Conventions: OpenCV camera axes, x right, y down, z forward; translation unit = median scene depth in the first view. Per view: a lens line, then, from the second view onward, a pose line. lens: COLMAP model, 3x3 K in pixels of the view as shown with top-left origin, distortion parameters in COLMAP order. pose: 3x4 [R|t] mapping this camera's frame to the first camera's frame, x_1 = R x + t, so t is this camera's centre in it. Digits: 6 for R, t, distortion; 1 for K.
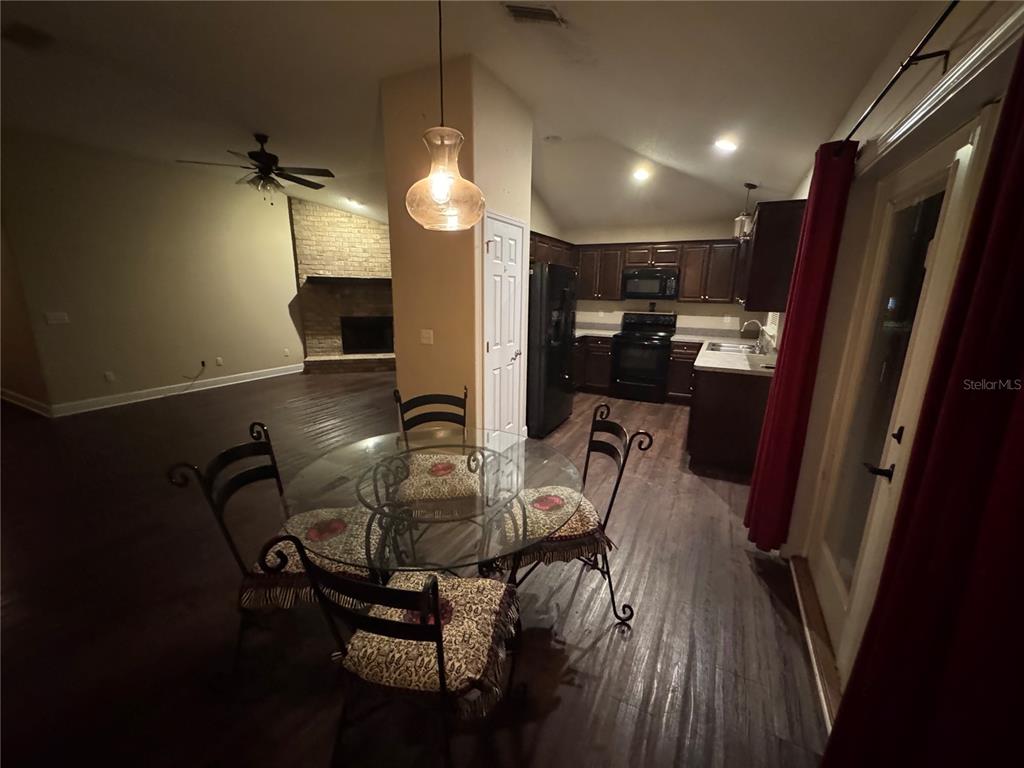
lens RADIAL K [[406.0, 0, 512.0], [0, 406.0, 384.0], [0, 0, 1]] dist [-0.001129, -0.000397]
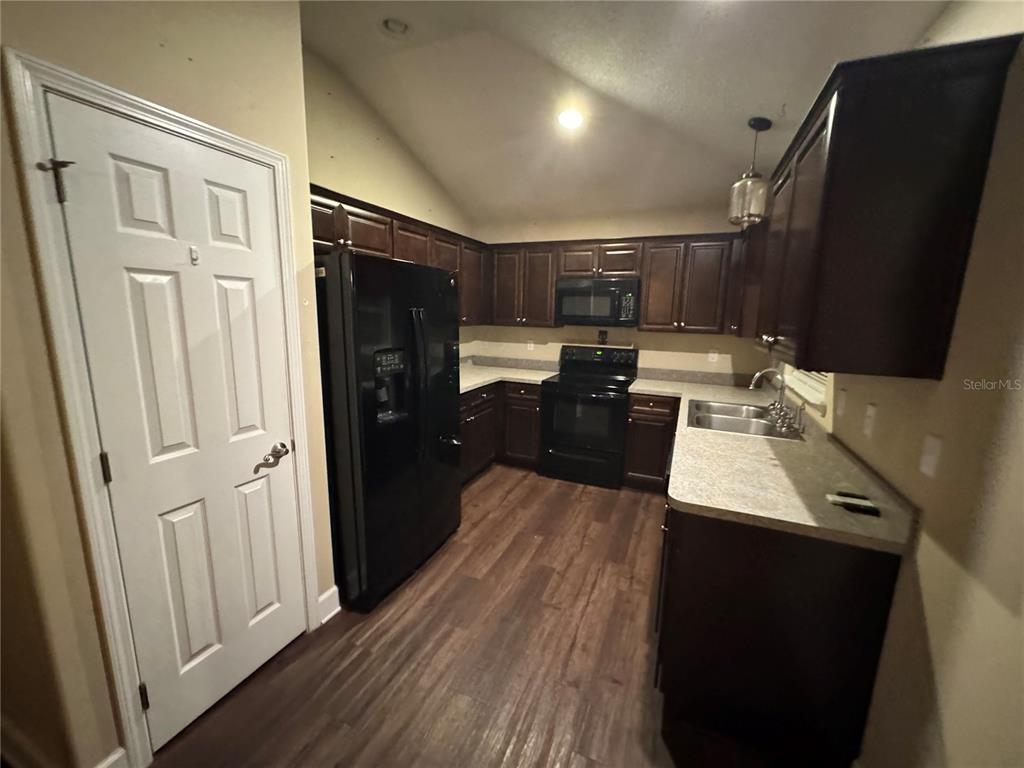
lens RADIAL K [[406.0, 0, 512.0], [0, 406.0, 384.0], [0, 0, 1]] dist [-0.001129, -0.000397]
pose [[0.998006, -0.003476, 0.063031, 0.165474], [0.006593, 0.998762, -0.049311, -0.086709], [-0.062781, 0.049628, 0.996793, 0.371075]]
